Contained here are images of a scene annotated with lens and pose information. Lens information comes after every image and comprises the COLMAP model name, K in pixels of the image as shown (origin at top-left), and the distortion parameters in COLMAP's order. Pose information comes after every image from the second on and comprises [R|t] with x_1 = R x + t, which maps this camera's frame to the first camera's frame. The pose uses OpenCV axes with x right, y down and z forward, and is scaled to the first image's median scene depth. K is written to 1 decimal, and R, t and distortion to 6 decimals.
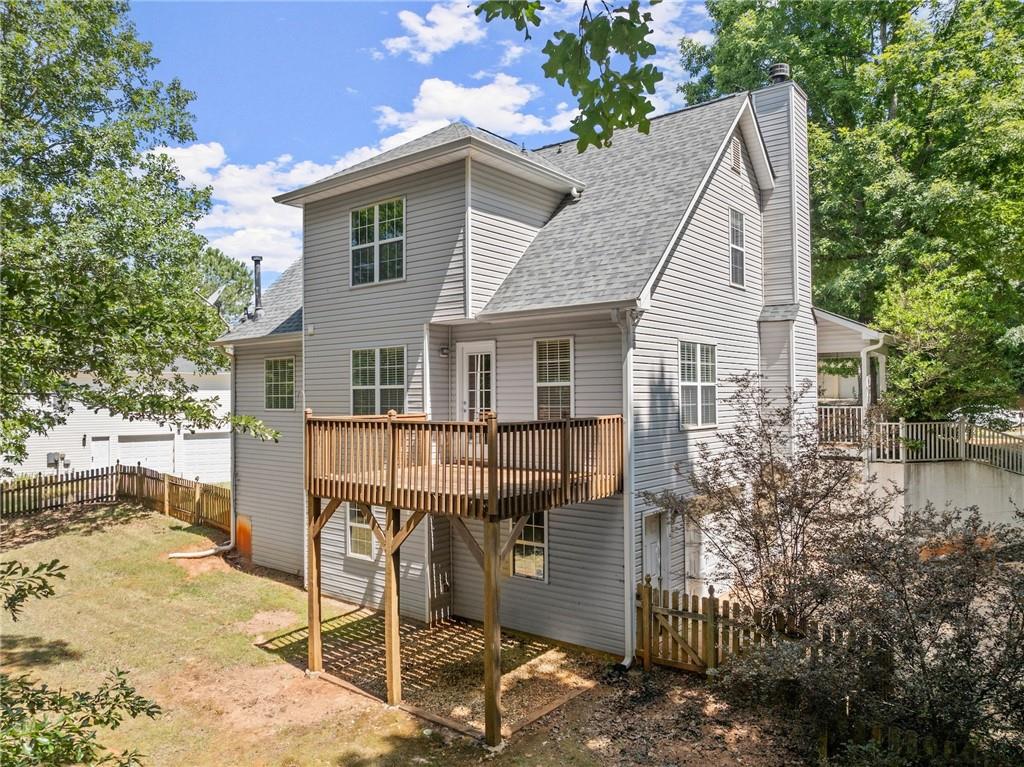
lens RADIAL K [[724.3, 0, 520.9], [0, 724.3, 385.3], [0, 0, 1]] dist [-0.045707, 0.000309]
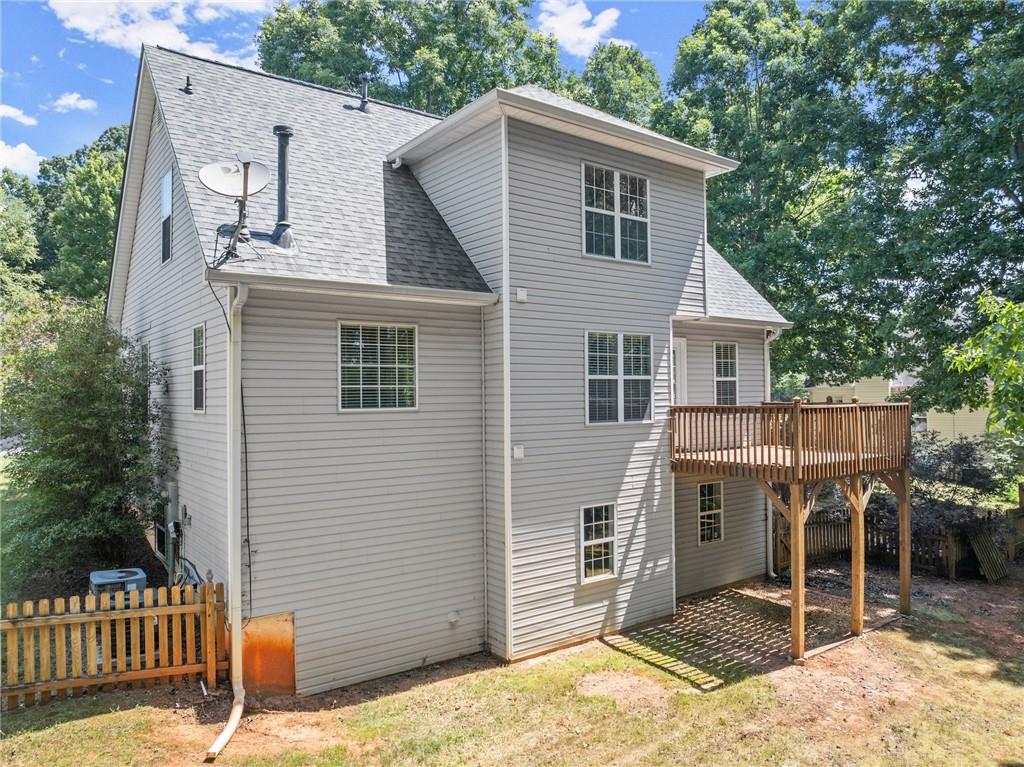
lens RADIAL K [[724.3, 0, 520.9], [0, 724.3, 385.3], [0, 0, 1]] dist [-0.045707, 0.000309]
pose [[0.251827, 0.014280, 0.967667, -1.119480], [-0.009945, 0.999877, -0.012167, 0.024678], [-0.967721, -0.006559, 0.251938, 0.923264]]
